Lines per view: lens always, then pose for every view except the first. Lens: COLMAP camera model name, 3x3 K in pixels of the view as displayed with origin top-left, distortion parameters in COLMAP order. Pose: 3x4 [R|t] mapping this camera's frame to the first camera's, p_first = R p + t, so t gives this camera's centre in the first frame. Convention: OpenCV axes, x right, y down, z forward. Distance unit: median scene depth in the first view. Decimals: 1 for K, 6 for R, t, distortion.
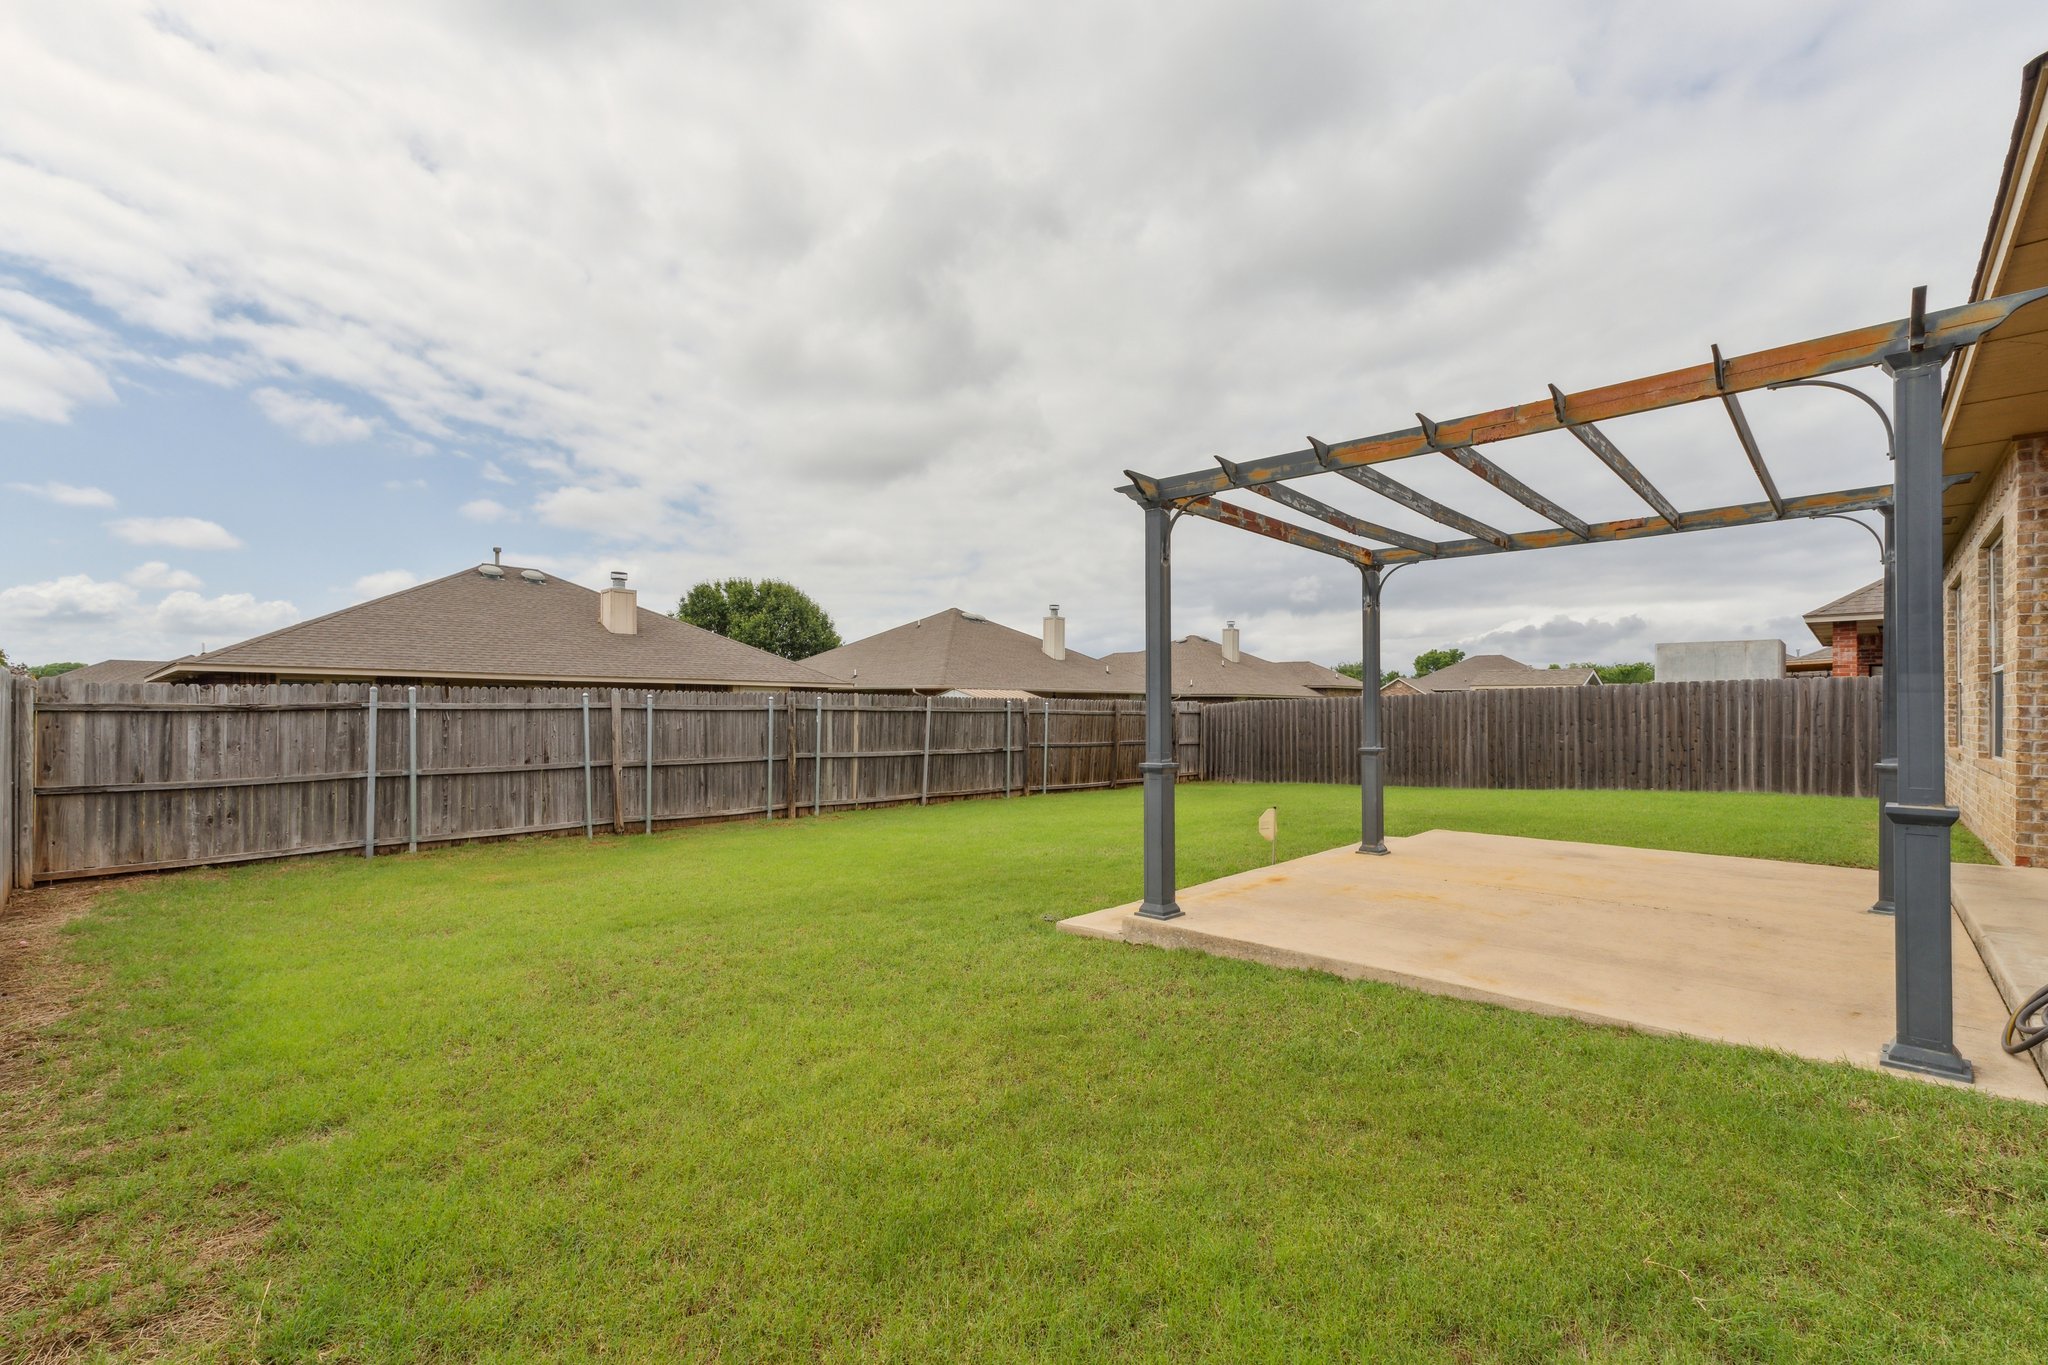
lens RADIAL K [[877.9, 0, 1021.0], [0, 877.9, 698.3], [0, 0, 1]] dist [0.003383, 0.000674]
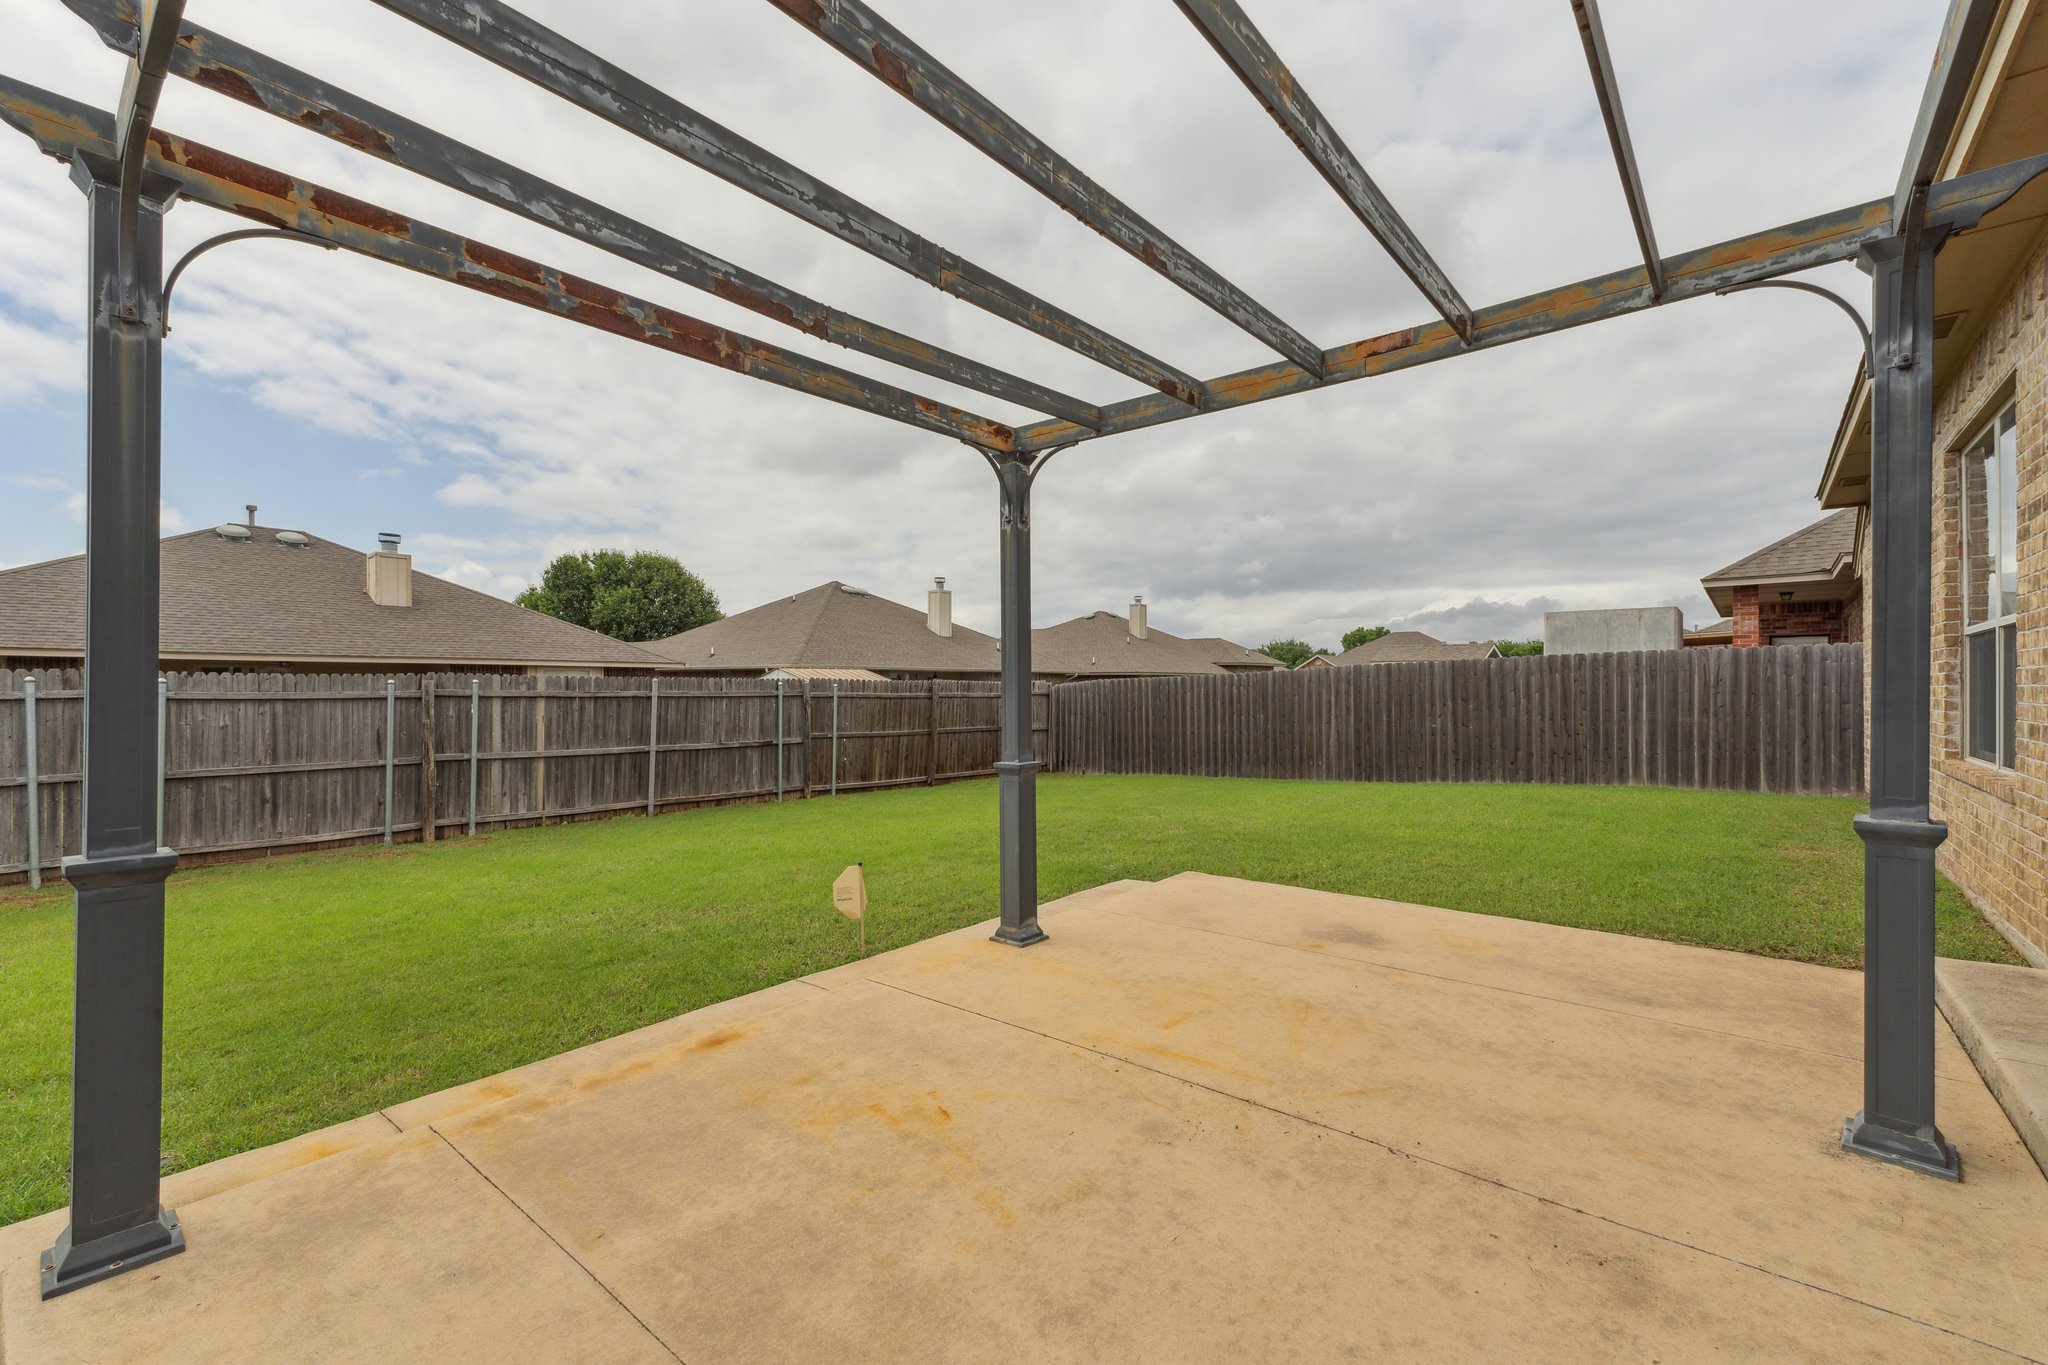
lens RADIAL K [[877.9, 0, 1019.8], [0, 877.9, 682.6], [0, 0, 1]] dist [0.003383, 0.000674]
pose [[0.997706, -0.007046, 0.067325, 0.168613], [0.006649, 0.999959, 0.006123, -0.000356], [-0.067366, -0.005661, 0.997712, 0.190347]]
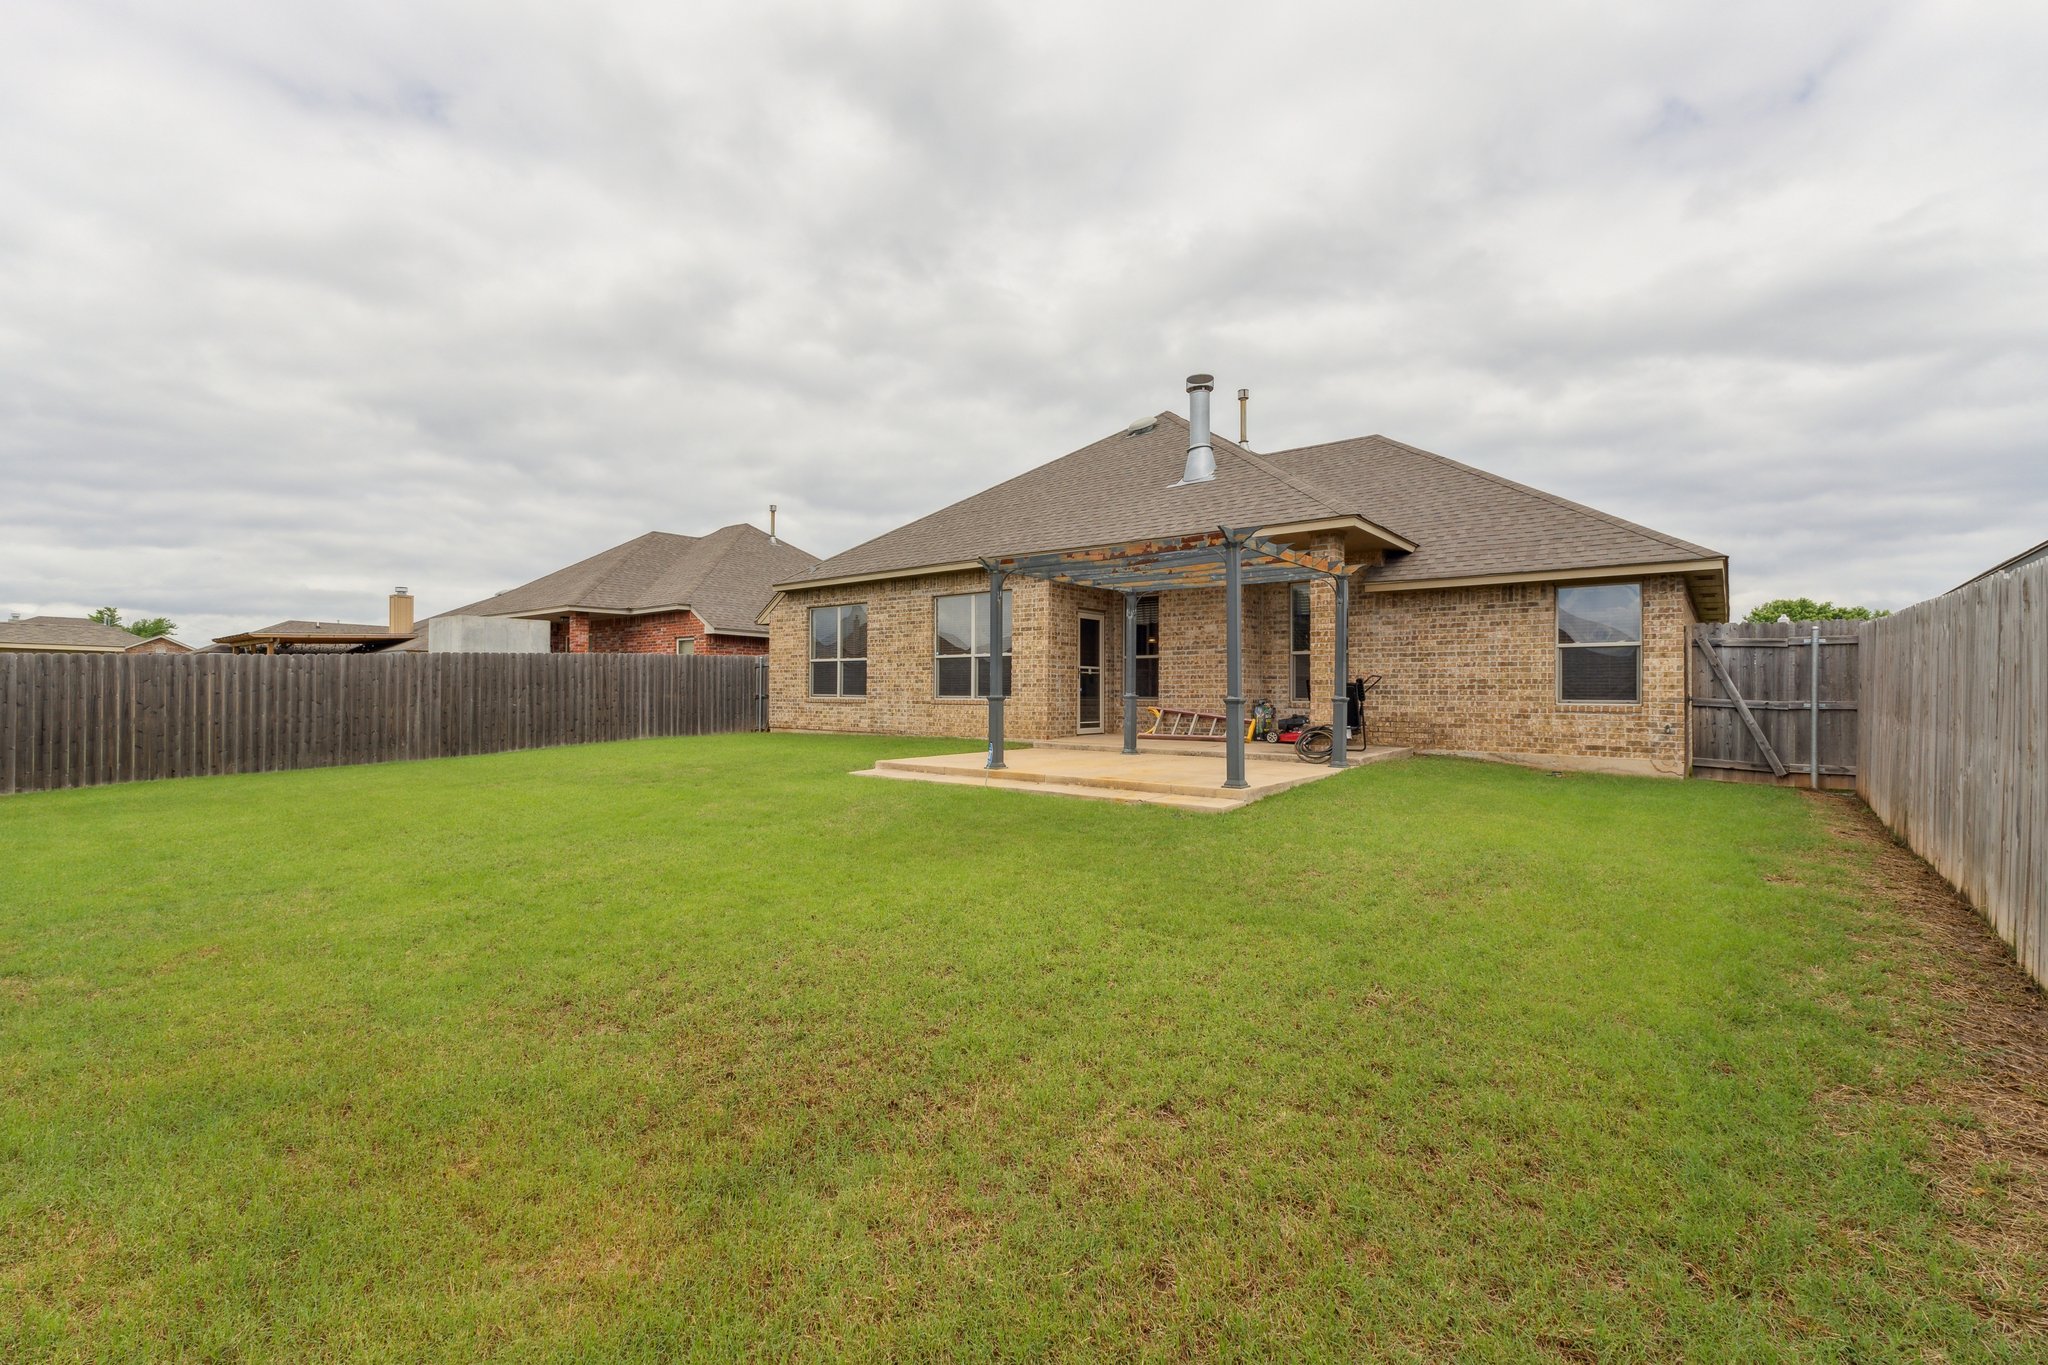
lens RADIAL K [[877.9, 0, 1011.3], [0, 877.9, 689.1], [0, 0, 1]] dist [0.003383, 0.000674]
pose [[-0.076201, -0.002185, 0.997090, -0.516506], [-0.014902, 0.999888, 0.001052, 0.021473], [-0.996981, -0.014778, -0.076225, 0.517476]]
